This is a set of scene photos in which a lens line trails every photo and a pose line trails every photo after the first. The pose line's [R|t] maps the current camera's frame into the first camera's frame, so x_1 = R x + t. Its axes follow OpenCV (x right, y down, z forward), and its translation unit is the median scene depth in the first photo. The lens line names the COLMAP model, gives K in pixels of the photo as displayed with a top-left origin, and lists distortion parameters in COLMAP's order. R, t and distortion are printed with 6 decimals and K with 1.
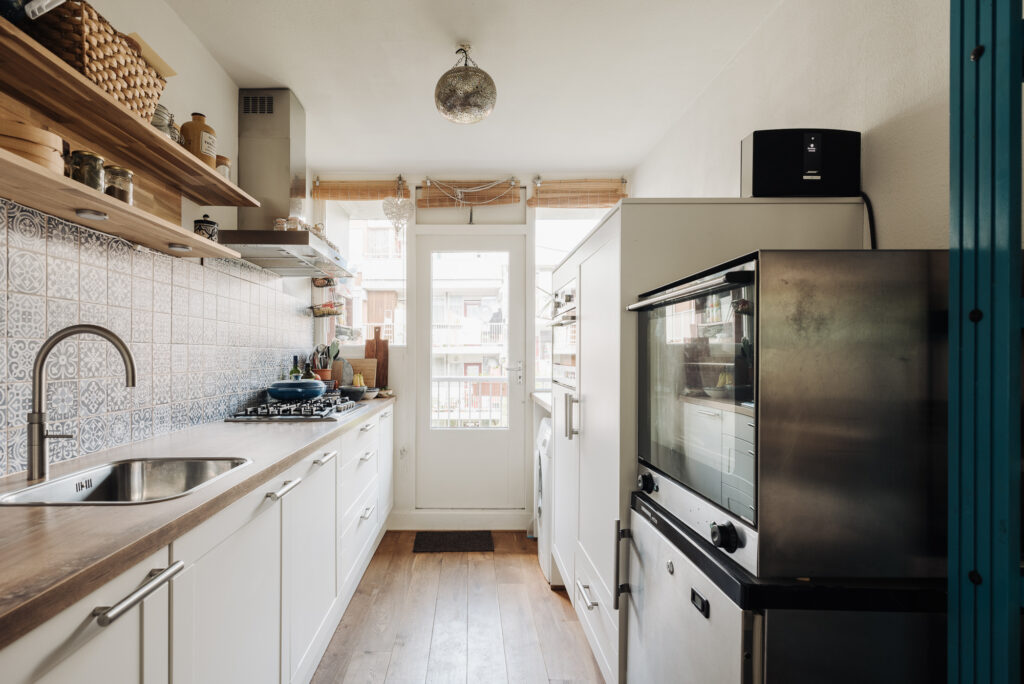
lens RADIAL K [[500.1, 0, 468.6], [0, 500.1, 354.6], [0, 0, 1]] dist [0.005776, -0.001203]
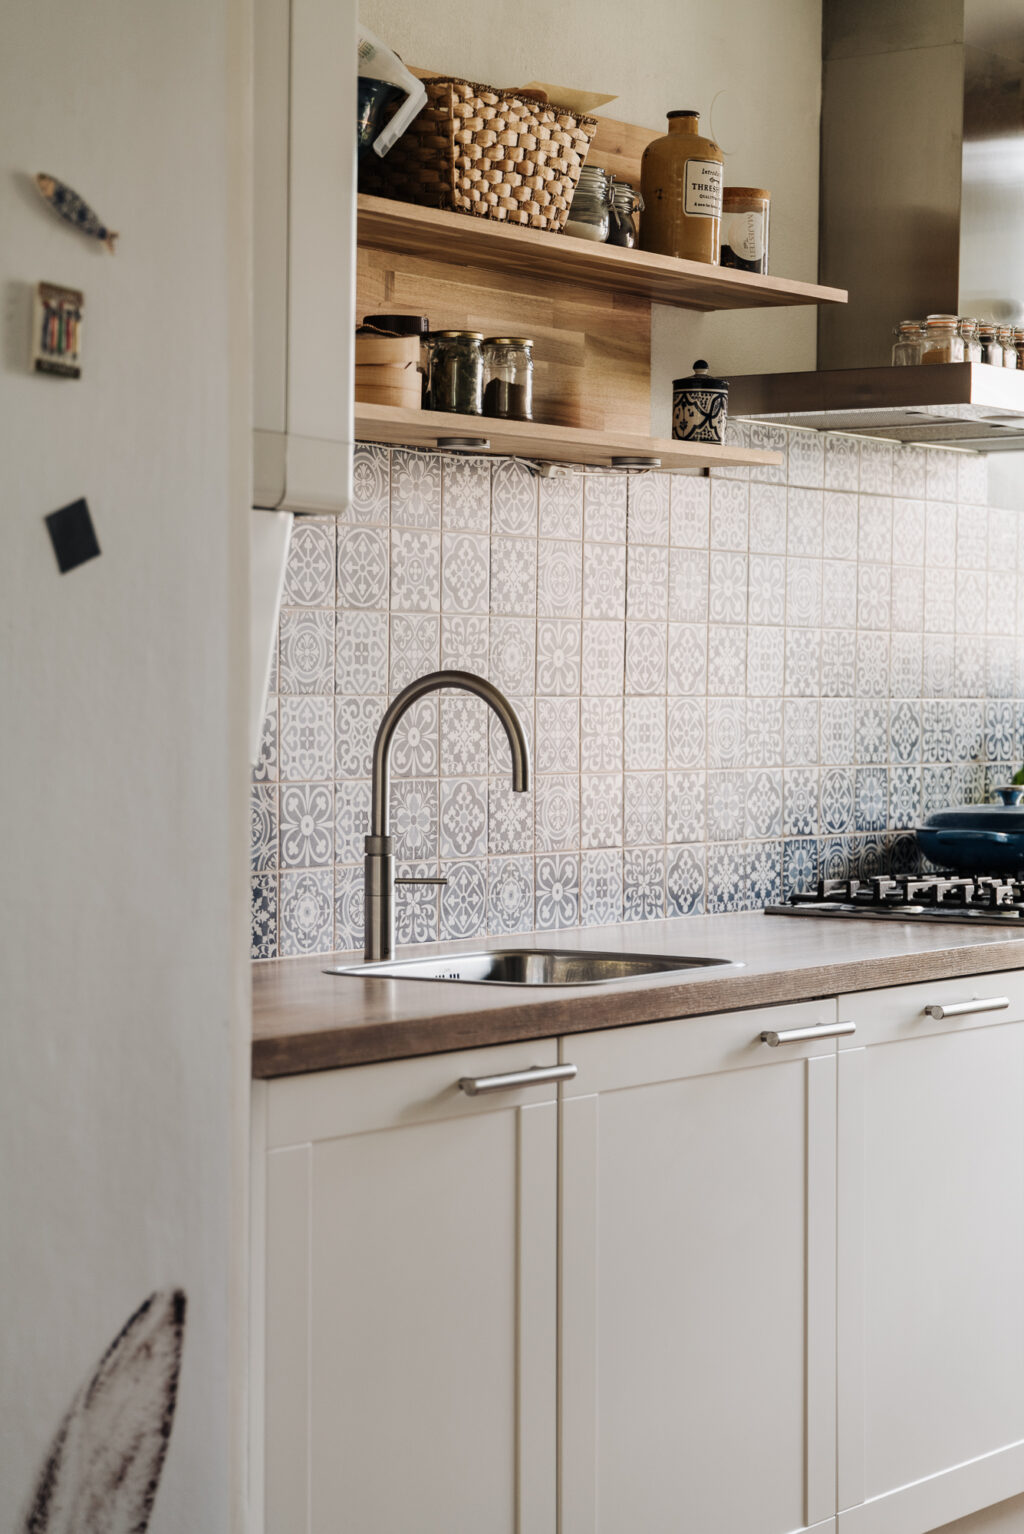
lens RADIAL K [[3196.0, 0, 509.6], [0, 3196.0, 764.3], [0, 0, 1]] dist [0.095469, 0.000000]
pose [[0.805839, 0.018937, -0.591832, 0.944621], [-0.005203, 0.999676, 0.024902, -0.034746], [0.592112, -0.016988, 0.805677, -1.237919]]
